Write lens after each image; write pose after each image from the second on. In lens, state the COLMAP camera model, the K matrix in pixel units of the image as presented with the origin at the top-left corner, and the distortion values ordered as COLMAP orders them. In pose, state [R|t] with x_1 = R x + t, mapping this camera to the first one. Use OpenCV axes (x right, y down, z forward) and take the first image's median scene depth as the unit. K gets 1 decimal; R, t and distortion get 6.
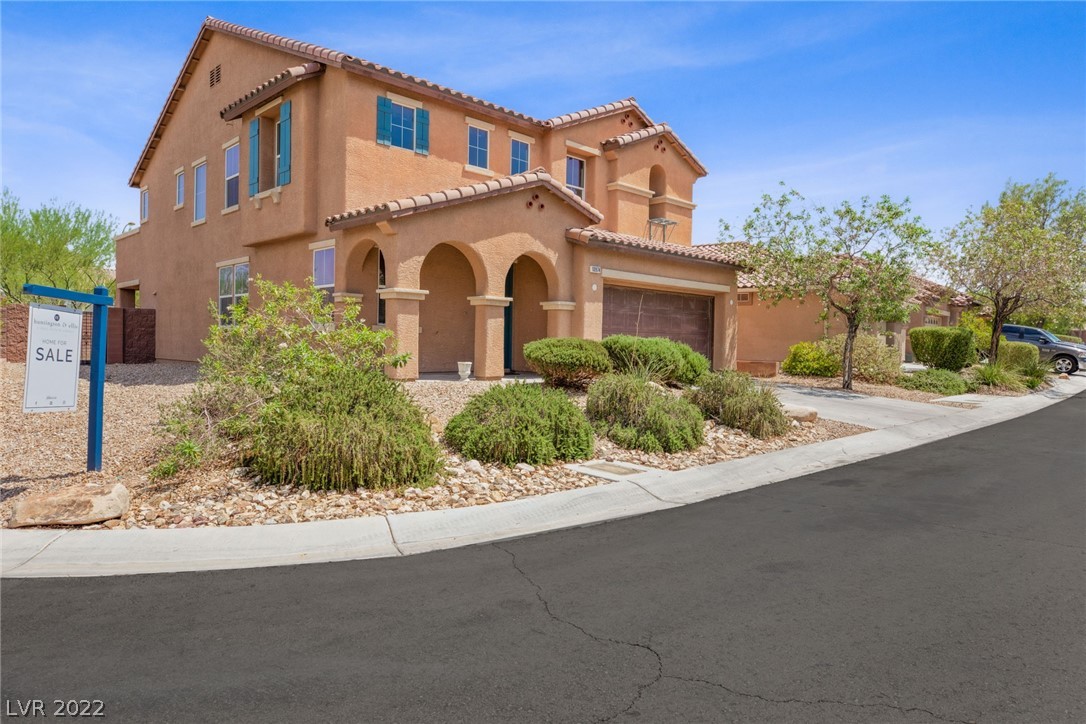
lens RADIAL K [[672.3, 0, 543.0], [0, 672.3, 362.0], [0, 0, 1]] dist [-0.000864, -0.000080]
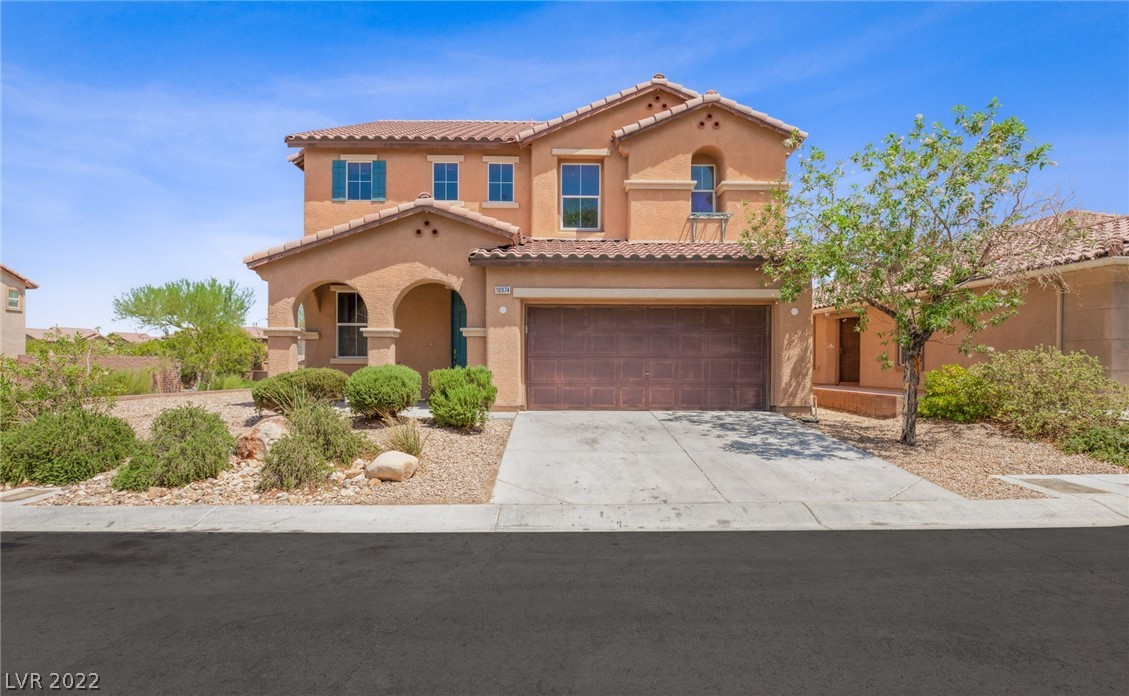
lens RADIAL K [[648.5, 0, 562.7], [0, 648.5, 379.7], [0, 0, 1]] dist [-0.001700, -0.000004]
pose [[0.730425, -0.006209, -0.682965, 0.703736], [-0.007054, 0.999837, -0.016633, -0.003912], [0.682957, 0.016967, 0.730262, 0.409450]]
